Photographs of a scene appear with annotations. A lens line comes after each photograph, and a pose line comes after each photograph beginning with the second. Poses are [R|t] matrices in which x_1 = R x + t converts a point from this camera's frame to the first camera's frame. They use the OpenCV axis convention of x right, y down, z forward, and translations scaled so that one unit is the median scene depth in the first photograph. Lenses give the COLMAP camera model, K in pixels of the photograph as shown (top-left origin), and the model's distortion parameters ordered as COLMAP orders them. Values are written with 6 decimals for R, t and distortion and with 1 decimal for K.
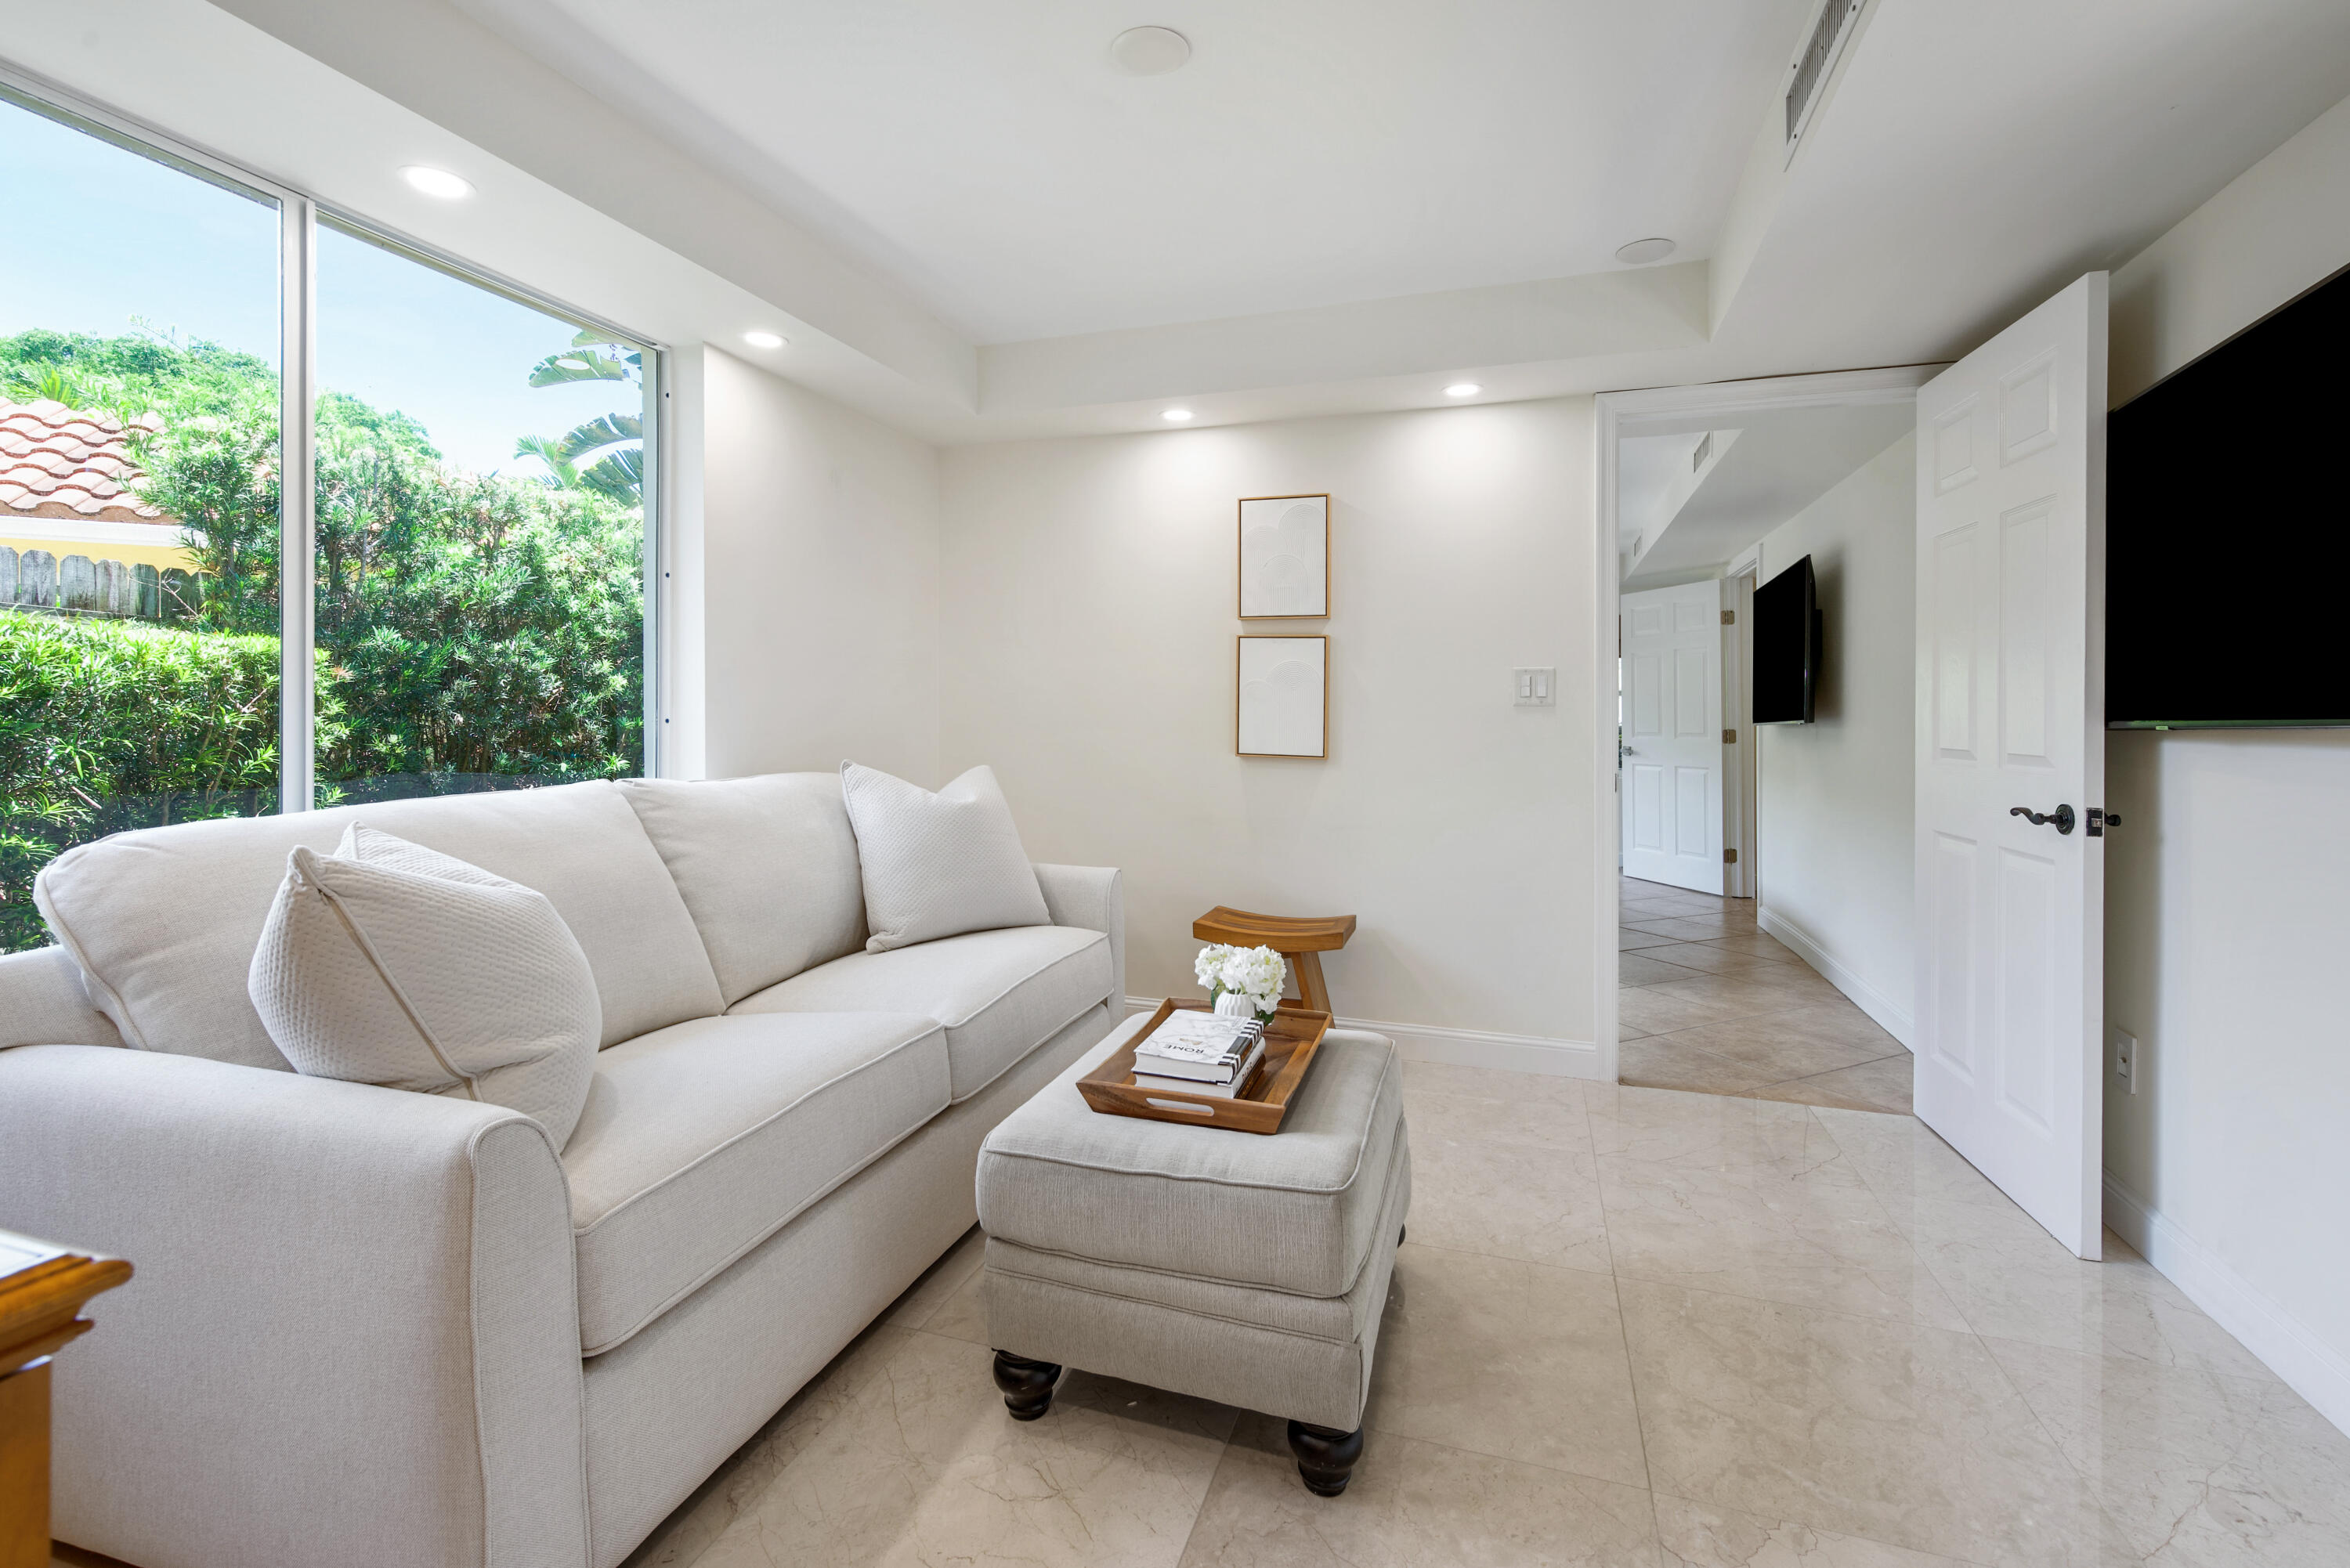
lens RADIAL K [[1020.9, 0, 1194.7], [0, 1020.9, 713.3], [0, 0, 1]] dist [-0.000309, -0.000009]
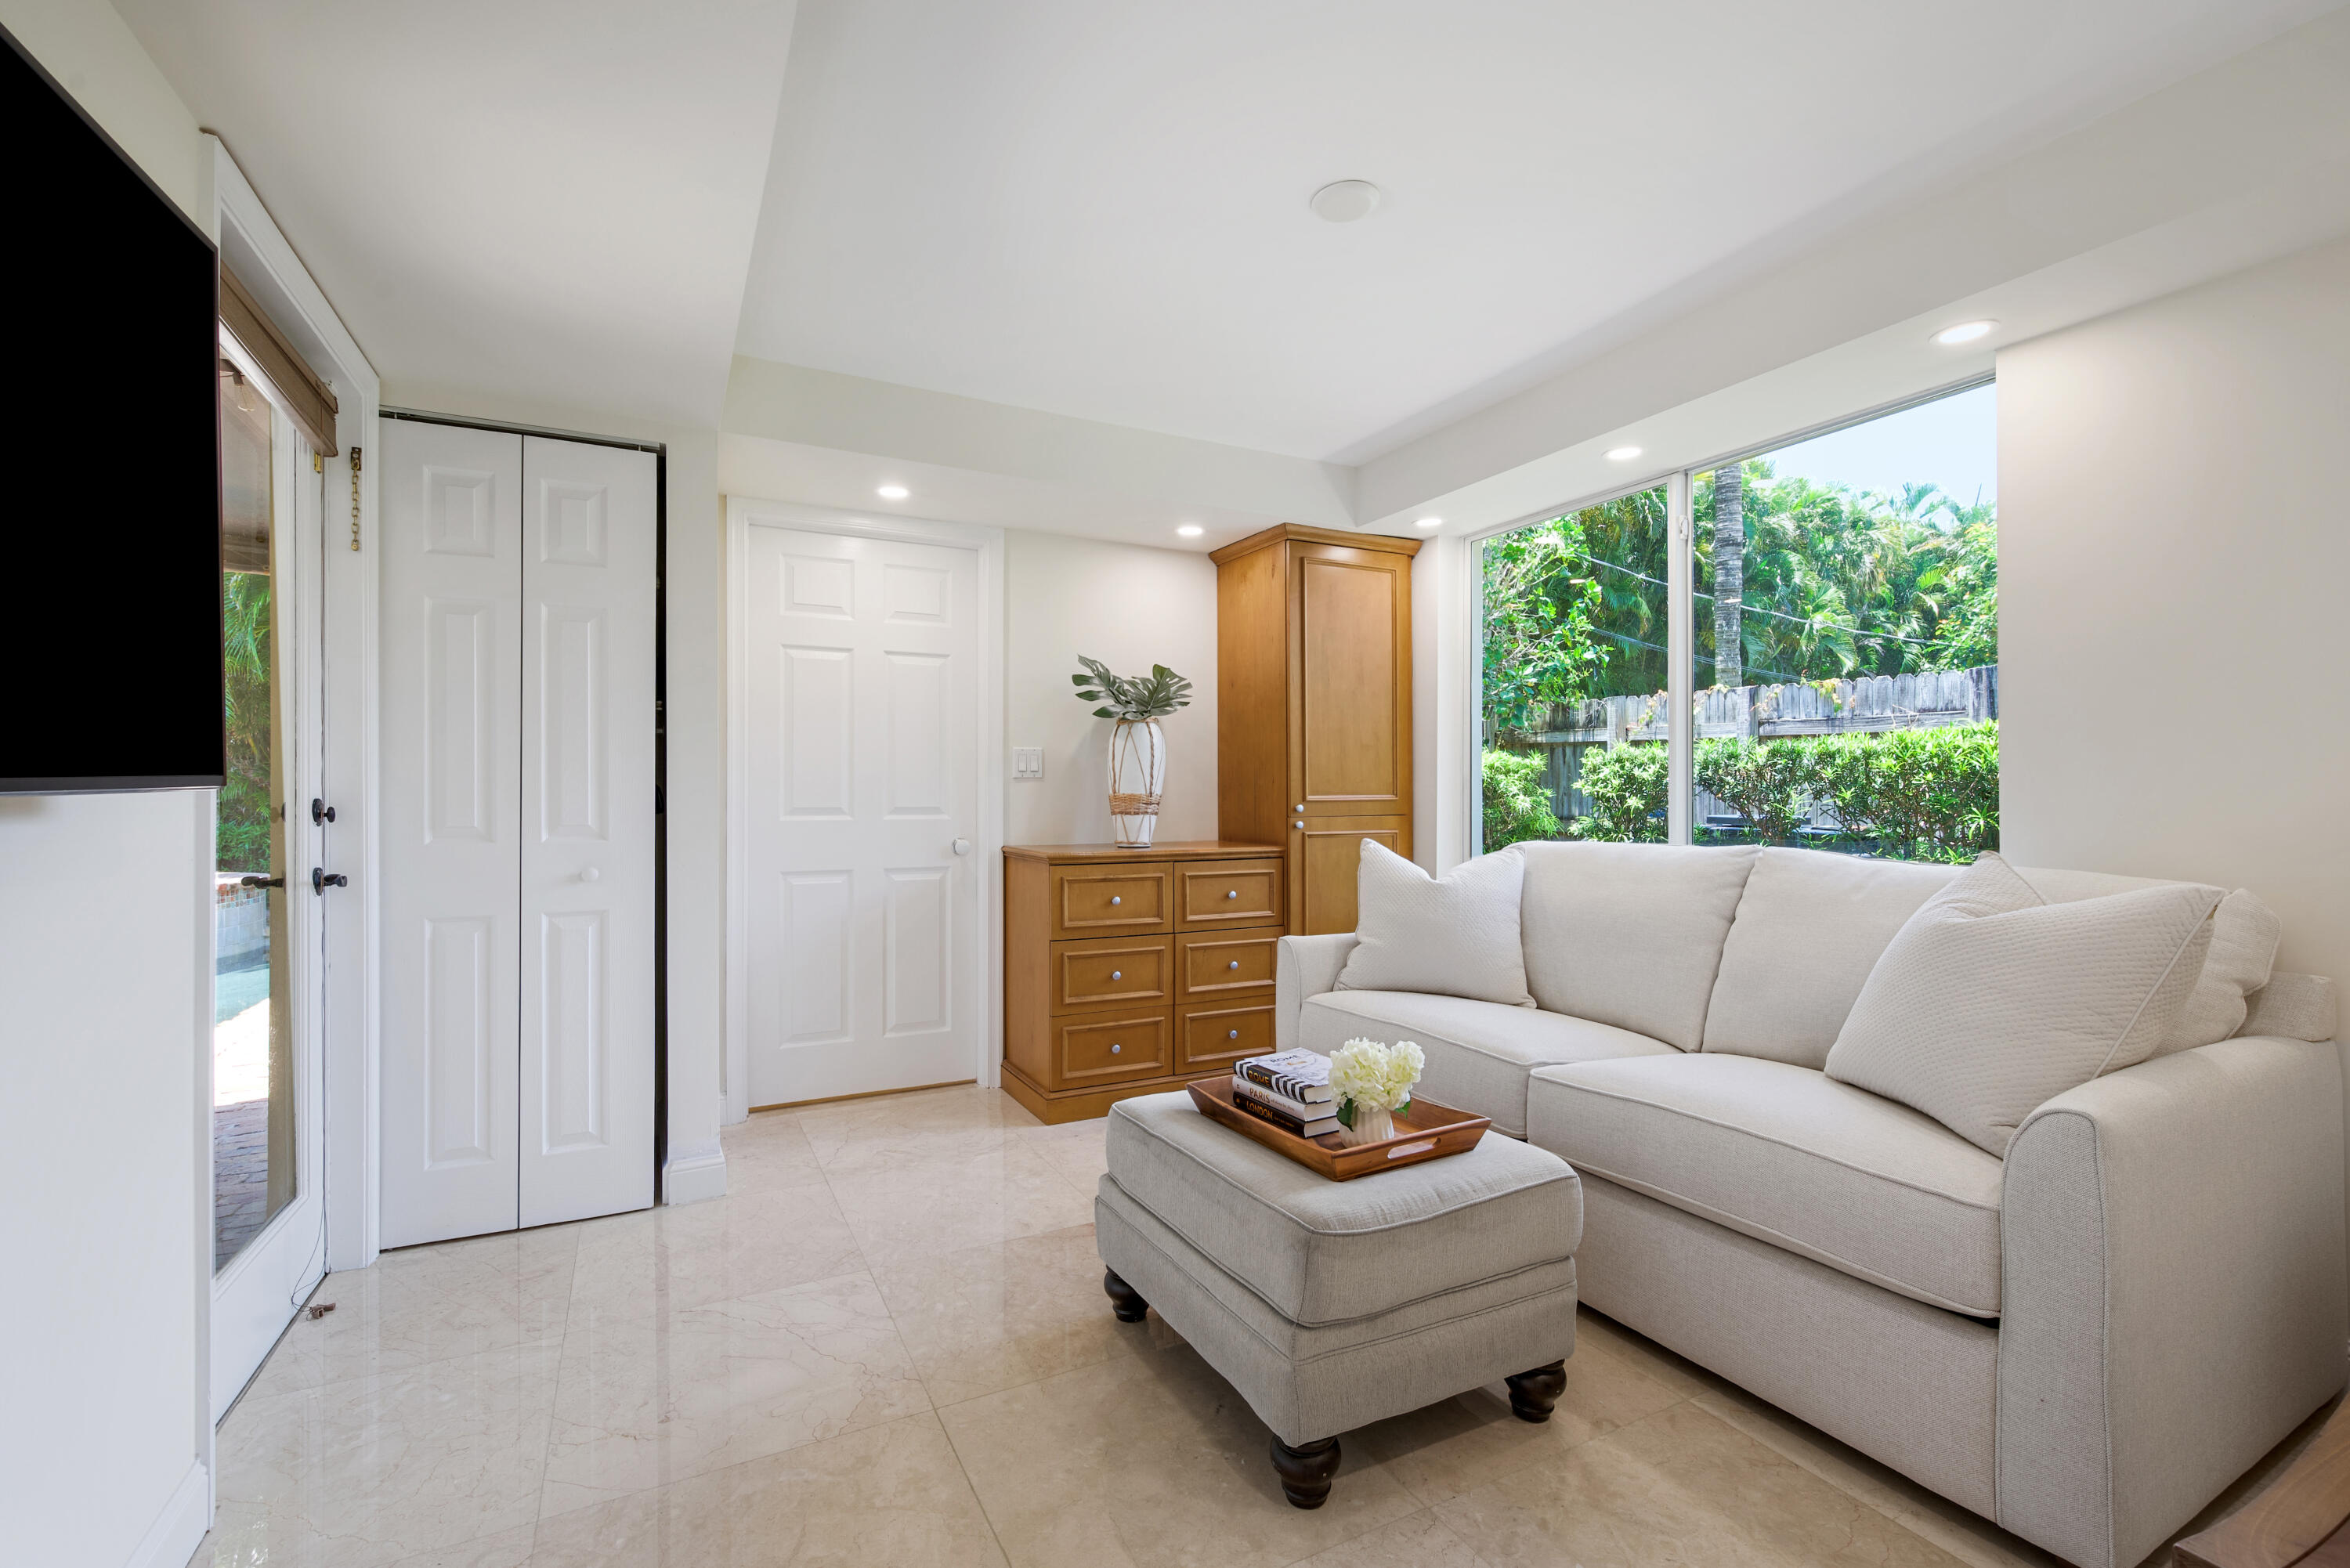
lens RADIAL K [[1020.9, 0, 1179.7], [0, 1020.9, 787.5], [0, 0, 1]] dist [-0.000309, -0.000009]
pose [[-0.695466, -0.001825, -0.718557, 1.067004], [-0.004087, 0.999991, 0.001415, 0.002139], [0.718548, 0.003921, -0.695467, 1.954152]]
